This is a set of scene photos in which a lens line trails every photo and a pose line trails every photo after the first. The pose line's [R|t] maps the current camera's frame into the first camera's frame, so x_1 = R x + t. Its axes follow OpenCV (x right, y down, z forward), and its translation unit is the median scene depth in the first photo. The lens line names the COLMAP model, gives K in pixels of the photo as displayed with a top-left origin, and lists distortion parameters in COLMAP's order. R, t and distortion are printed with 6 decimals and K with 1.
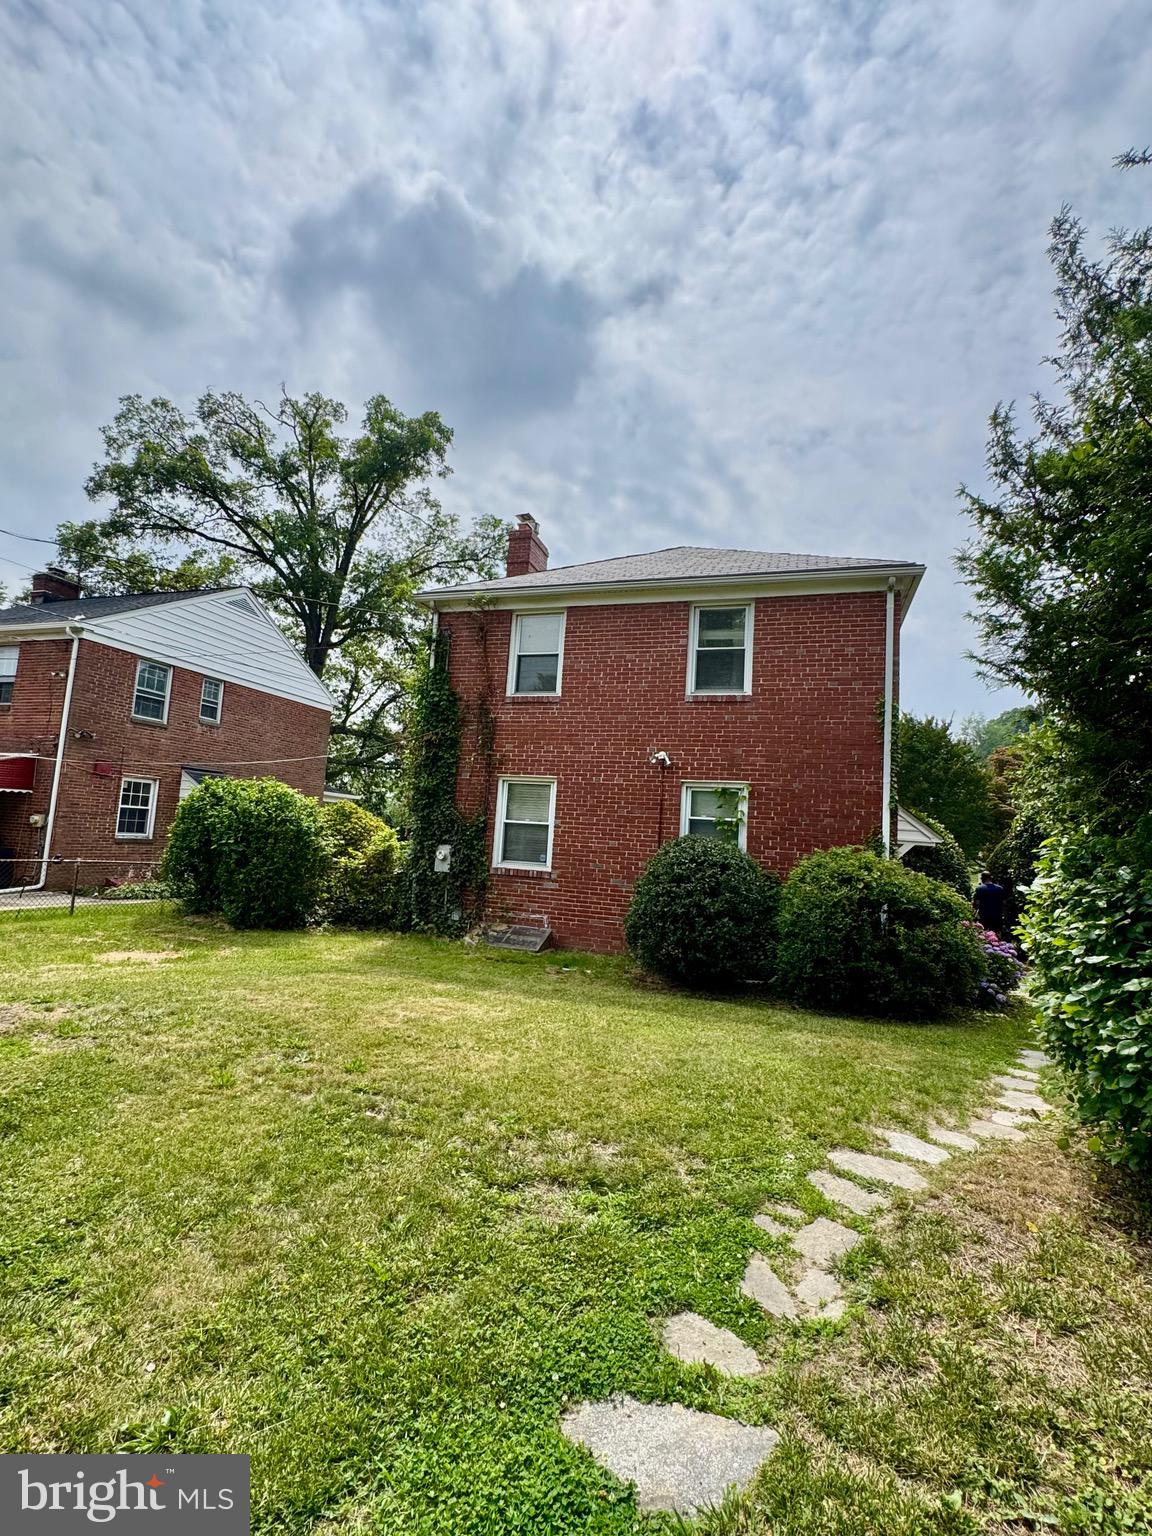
lens RADIAL K [[685.4, 0, 582.2], [0, 685.4, 769.1], [0, 0, 1]] dist [-0.000585, 0.000072]
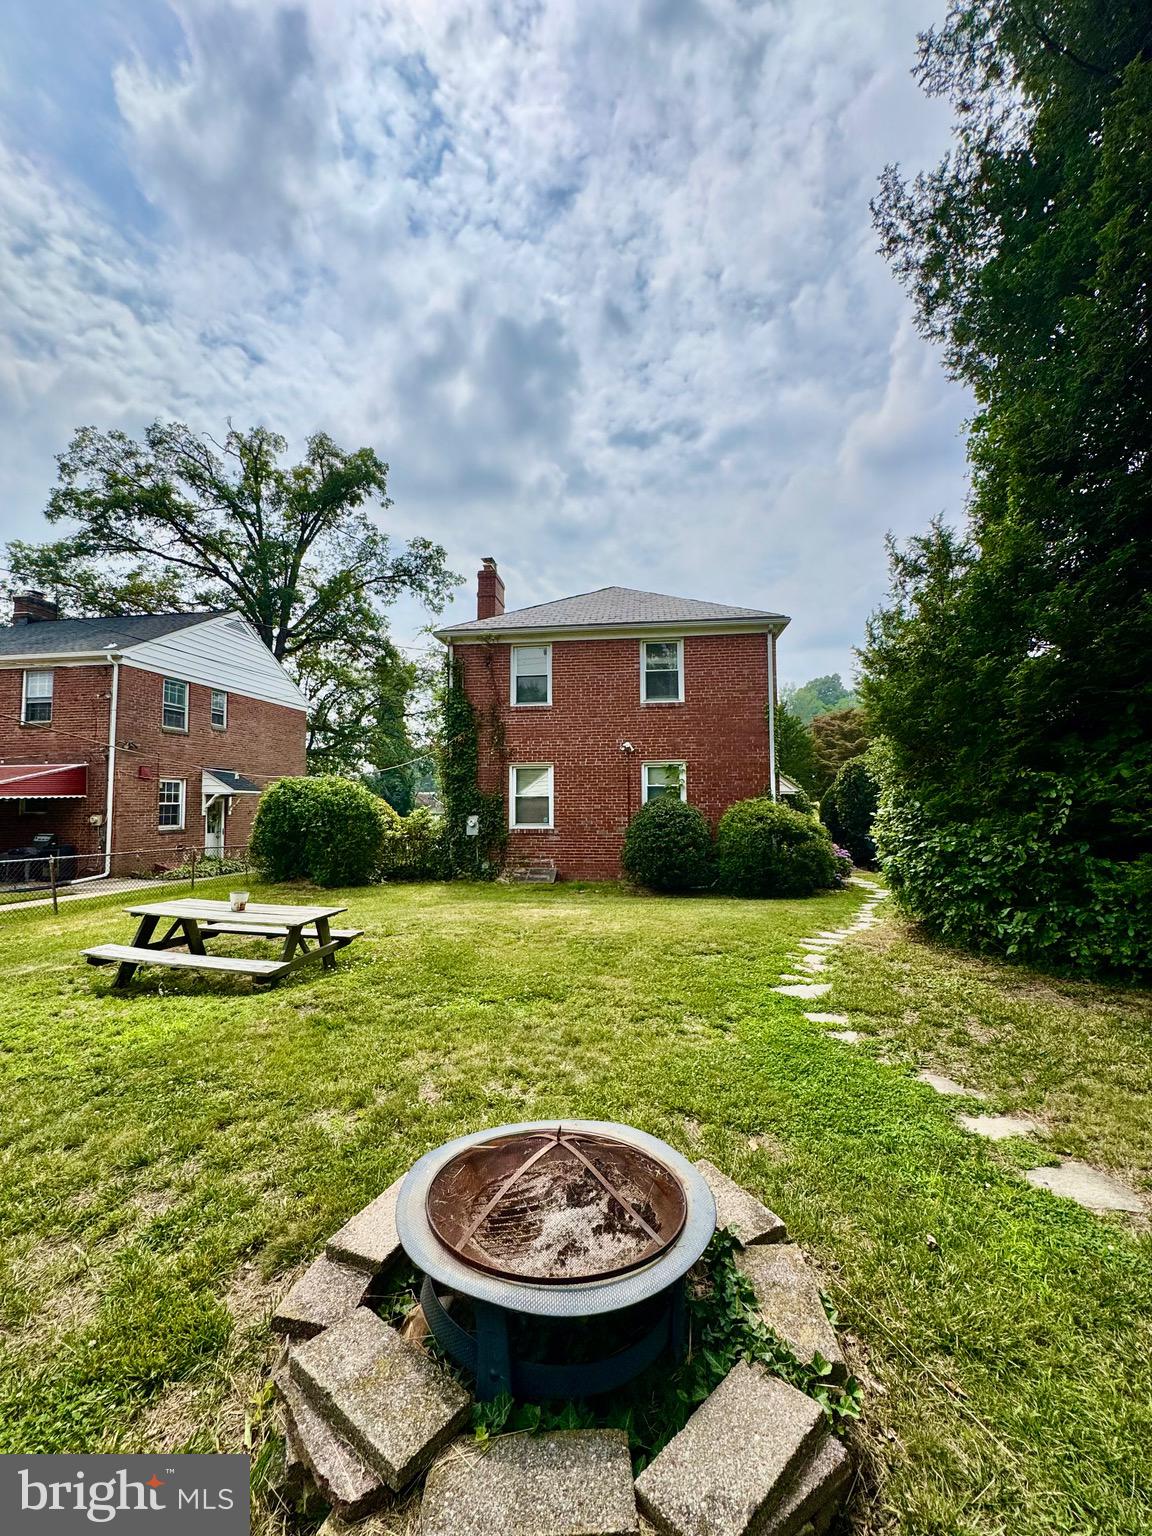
lens RADIAL K [[613.2, 0, 577.8], [0, 613.2, 767.6], [0, 0, 1]] dist [-0.001438, 0.000478]
pose [[0.979970, -0.056077, 0.191088, -0.175954], [0.046855, 0.997524, 0.052443, -0.032678], [-0.193556, -0.042439, 0.980171, -0.198504]]
